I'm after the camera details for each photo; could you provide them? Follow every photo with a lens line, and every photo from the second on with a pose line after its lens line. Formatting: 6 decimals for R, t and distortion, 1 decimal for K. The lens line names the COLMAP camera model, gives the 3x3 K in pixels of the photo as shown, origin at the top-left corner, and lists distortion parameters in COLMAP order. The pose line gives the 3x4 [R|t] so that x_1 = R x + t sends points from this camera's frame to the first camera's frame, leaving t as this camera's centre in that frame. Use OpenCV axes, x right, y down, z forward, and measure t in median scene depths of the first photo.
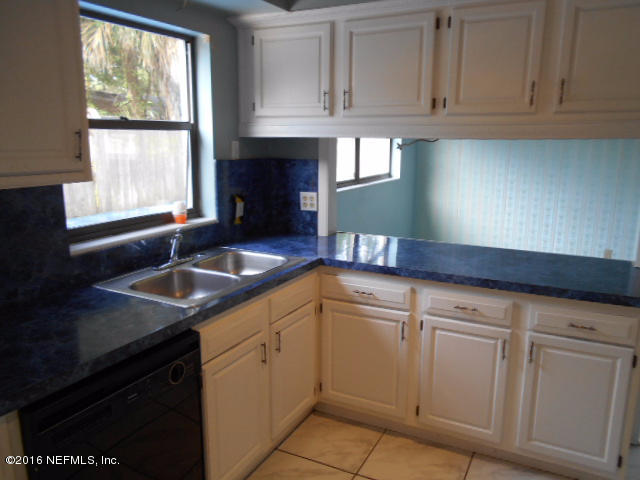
lens RADIAL K [[504.2, 0, 314.1], [0, 504.2, 245.5], [0, 0, 1]] dist [-0.031836, 0.054119]
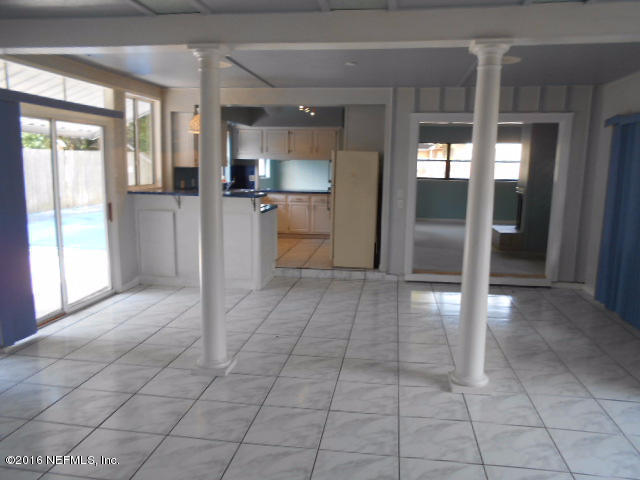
lens RADIAL K [[504.2, 0, 316.4], [0, 504.2, 243.2], [0, 0, 1]] dist [-0.031836, 0.054119]
pose [[0.946566, -0.044269, 0.319457, -0.866422], [0.060129, 0.997391, -0.039950, 0.623981], [-0.316854, 0.057024, 0.946758, -2.830388]]
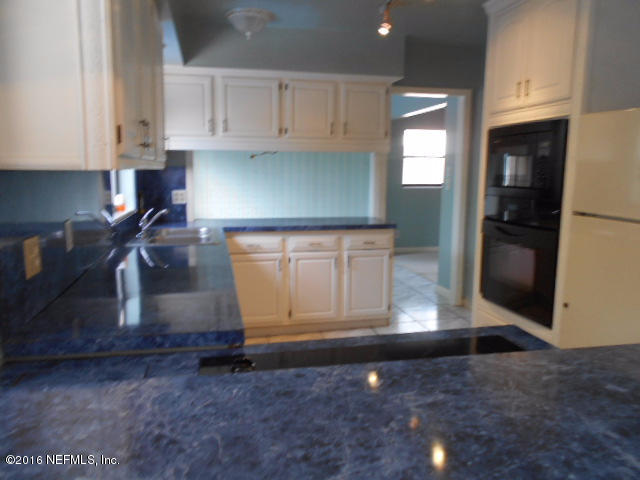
lens RADIAL K [[504.2, 0, 324.9], [0, 504.2, 242.1], [0, 0, 1]] dist [-0.031836, 0.054119]
pose [[0.758597, -0.093898, 0.644759, -0.766825], [0.134667, 0.990790, -0.014151, 0.136429], [-0.637492, 0.097563, 0.764255, -0.371191]]
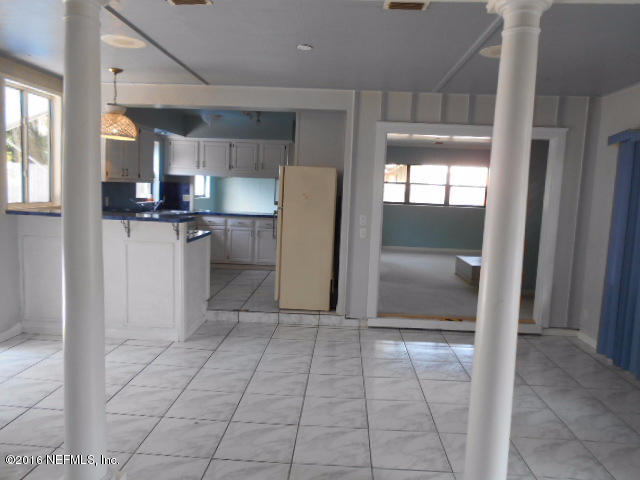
lens RADIAL K [[504.2, 0, 318.0], [0, 504.2, 238.2], [0, 0, 1]] dist [-0.031836, 0.054119]
pose [[0.908640, -0.014152, 0.417341, -0.654906], [0.055723, 0.994597, -0.087594, 0.536015], [-0.413846, 0.102846, 0.904519, -2.307718]]
